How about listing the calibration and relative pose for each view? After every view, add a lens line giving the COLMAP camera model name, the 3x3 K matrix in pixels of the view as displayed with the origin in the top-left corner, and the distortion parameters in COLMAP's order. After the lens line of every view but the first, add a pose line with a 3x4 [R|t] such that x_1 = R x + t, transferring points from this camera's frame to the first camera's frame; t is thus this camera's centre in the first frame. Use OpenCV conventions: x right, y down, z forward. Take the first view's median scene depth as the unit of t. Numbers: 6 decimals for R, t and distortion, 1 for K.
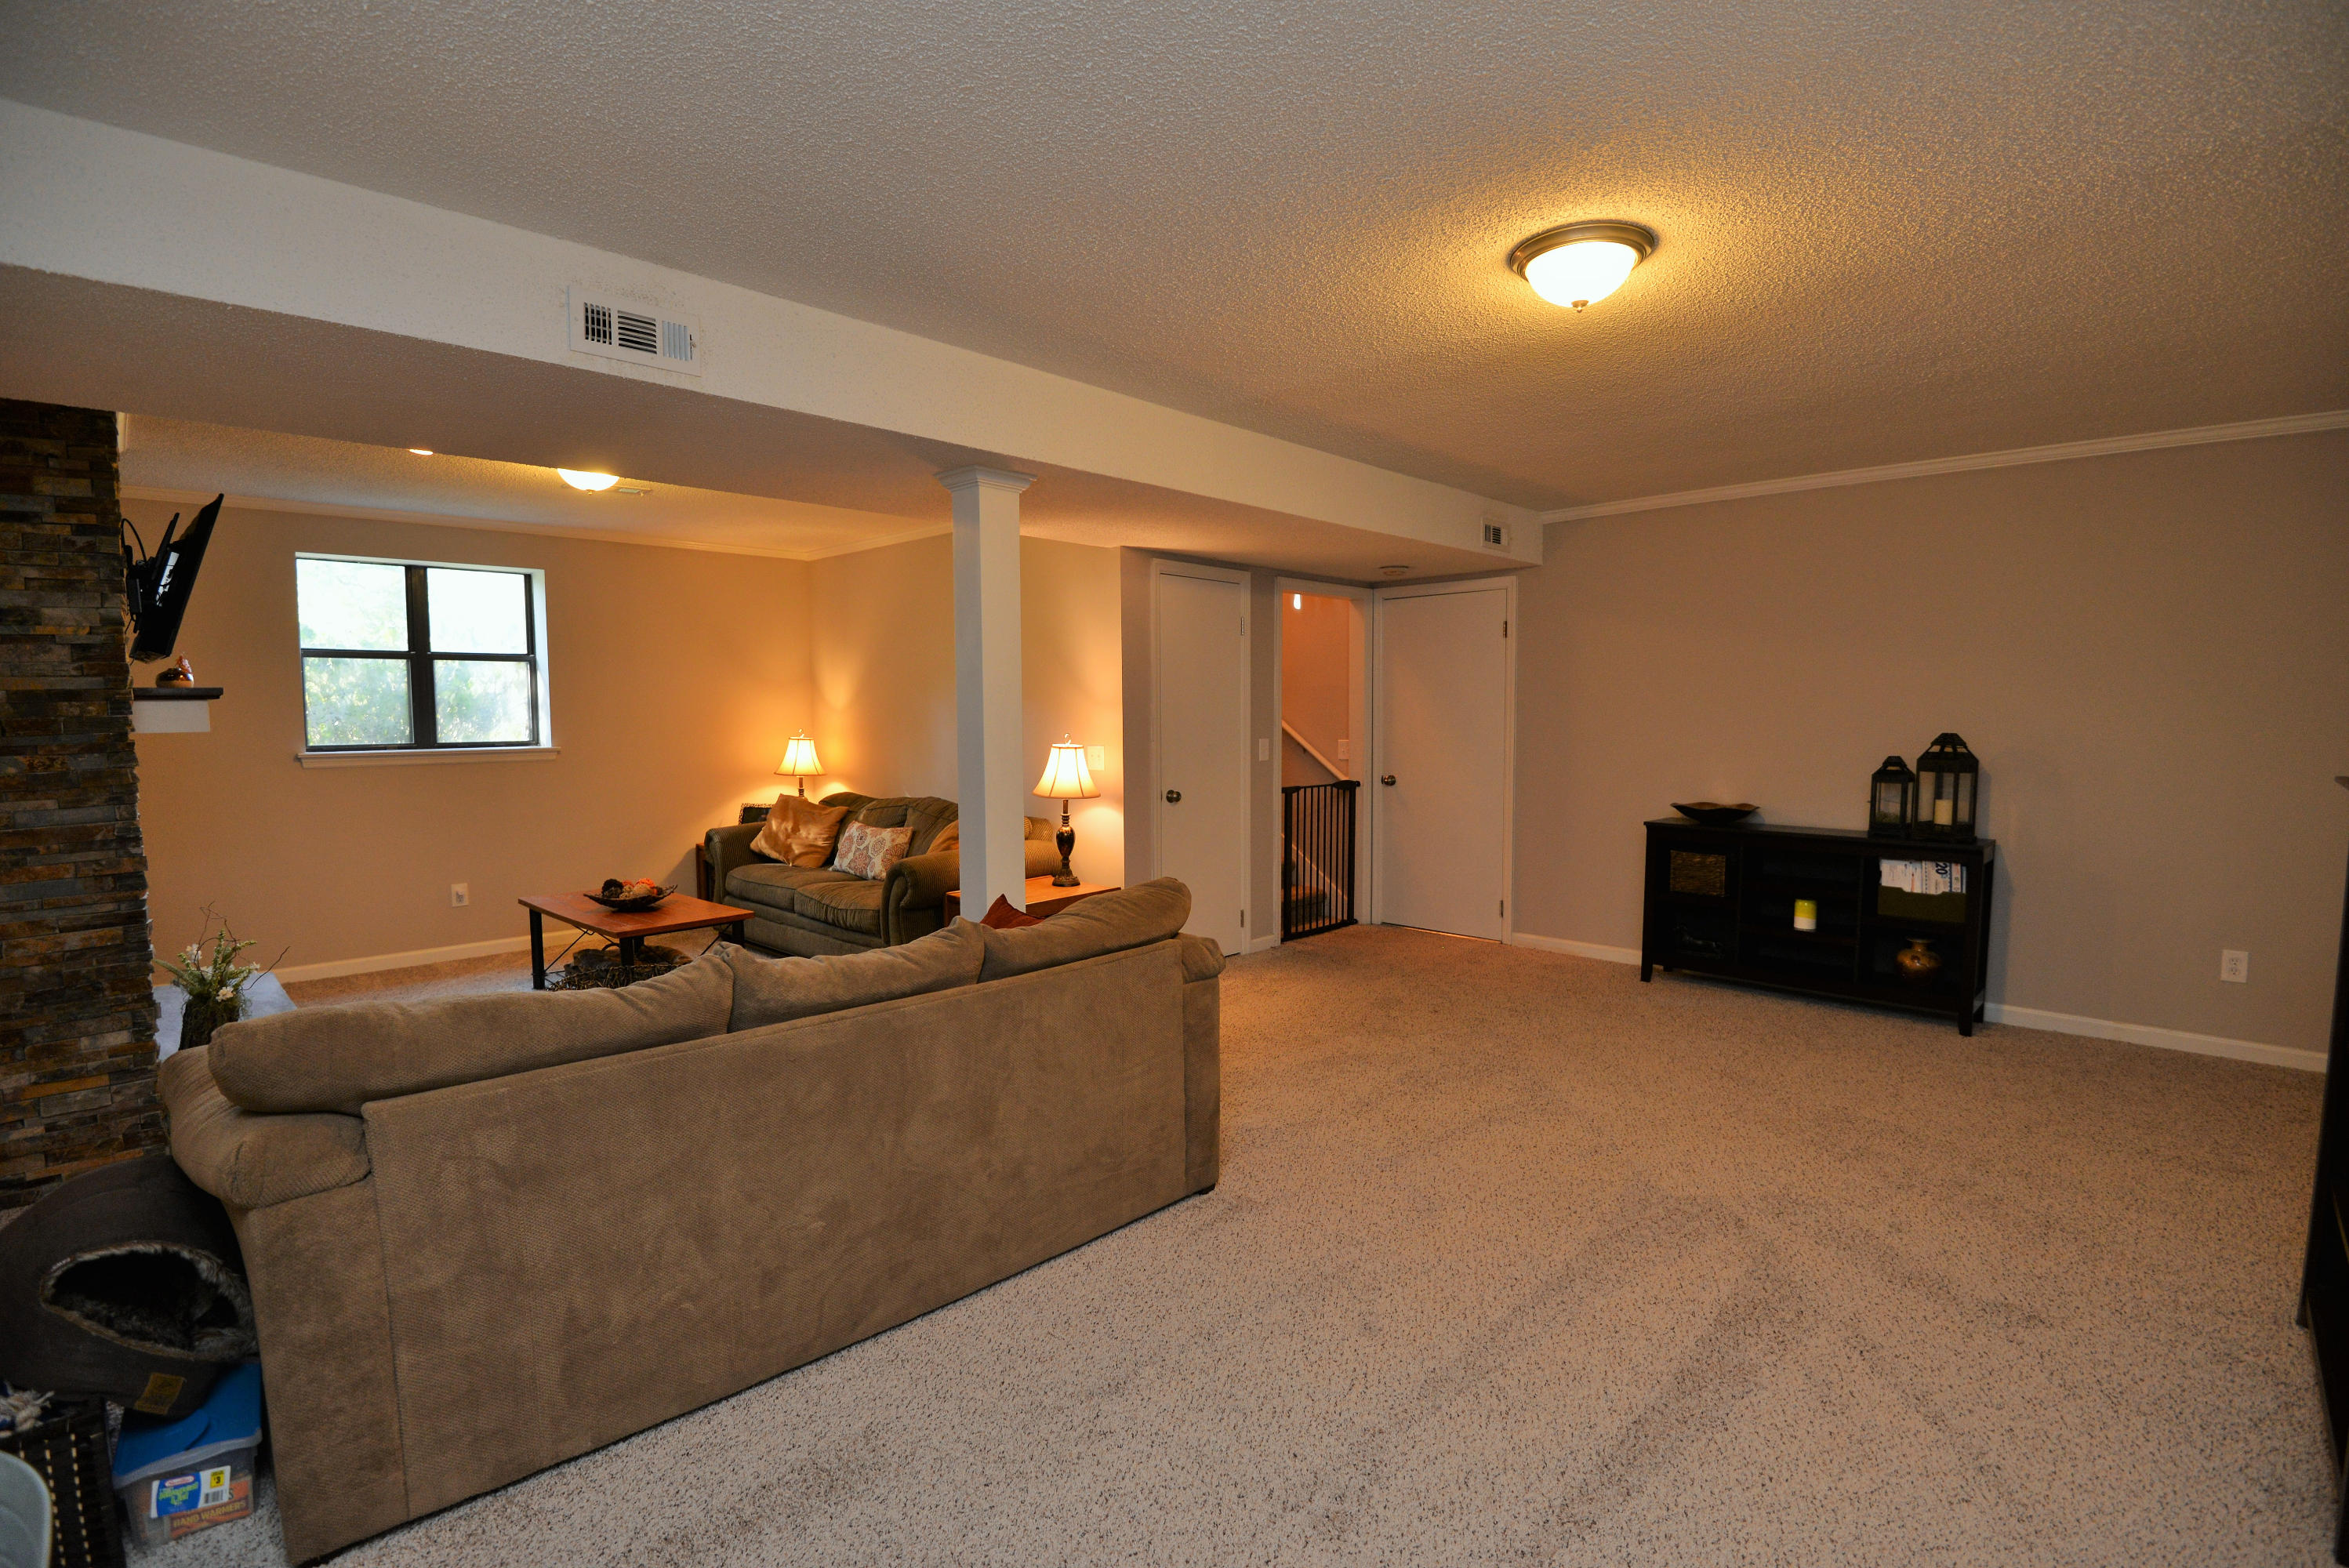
lens RADIAL K [[1077.3, 0, 1164.0], [0, 1077.3, 789.4], [0, 0, 1]] dist [-0.026114, -0.005359]
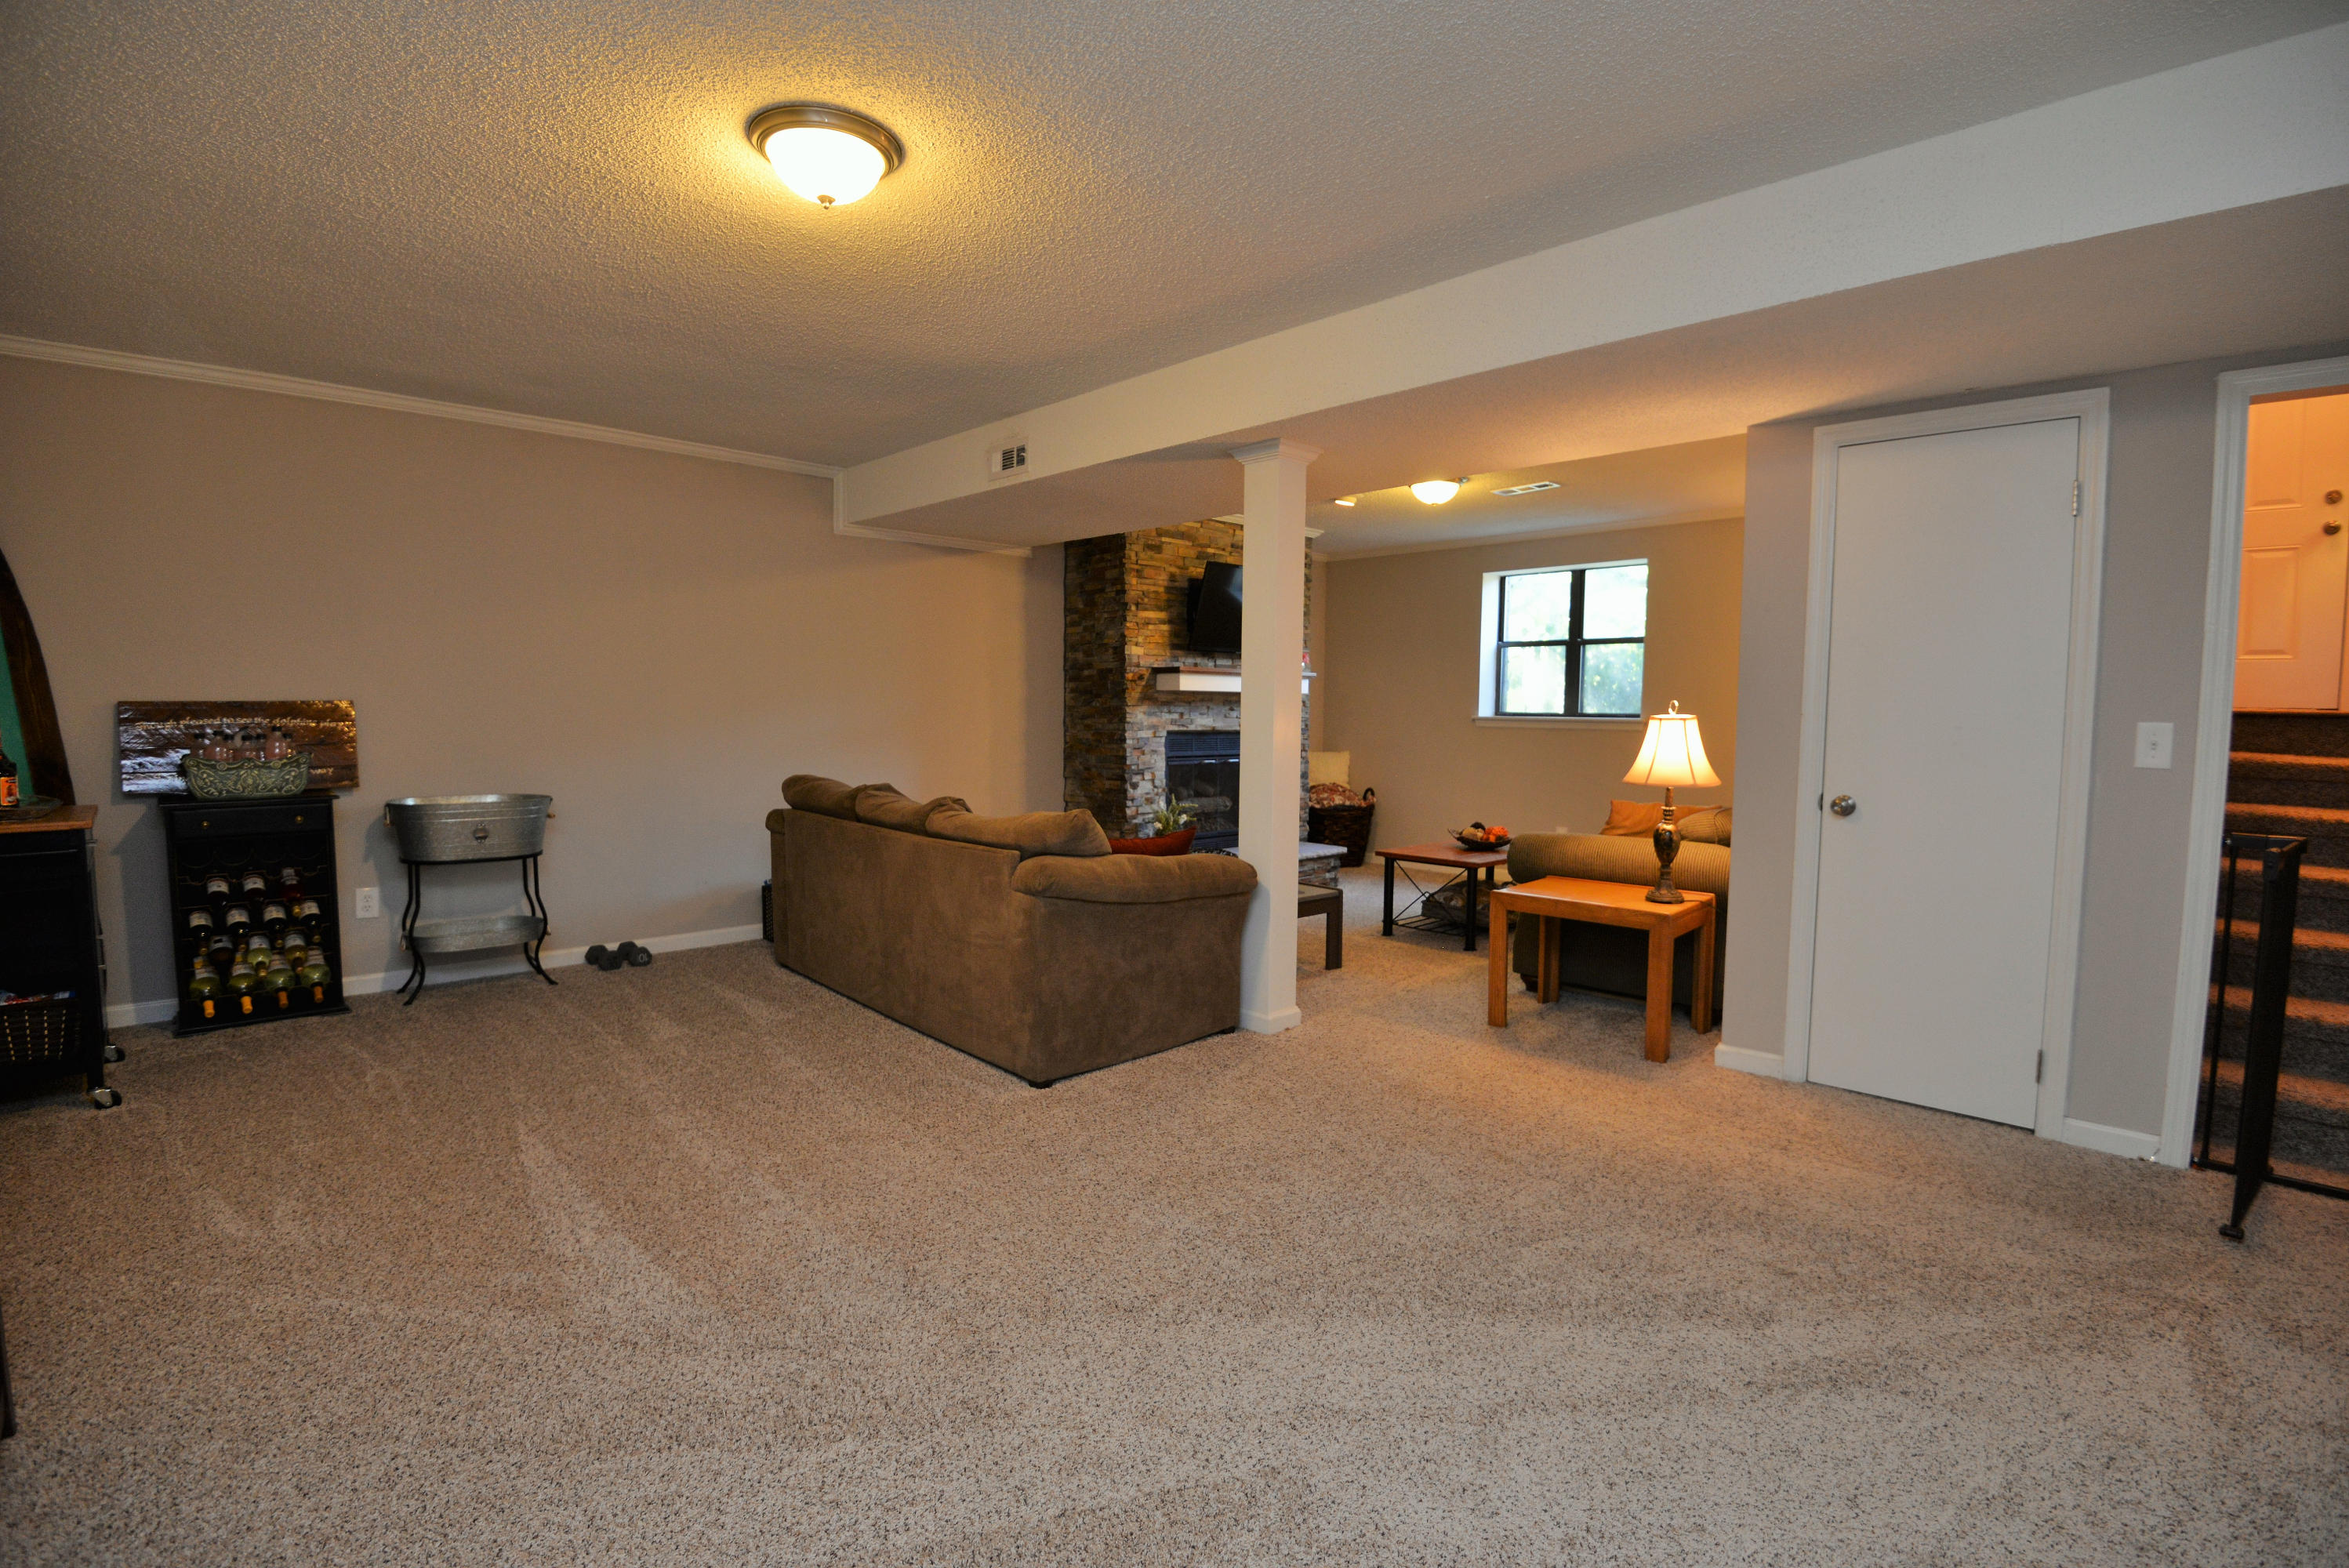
lens RADIAL K [[1077.3, 0, 1166.8], [0, 1077.3, 787.5], [0, 0, 1]] dist [-0.026114, -0.005359]
pose [[-0.030555, 0.078003, -0.996485, 0.575168], [-0.084744, 0.993158, 0.080341, -0.019045], [0.995934, 0.086901, -0.023735, 0.577016]]
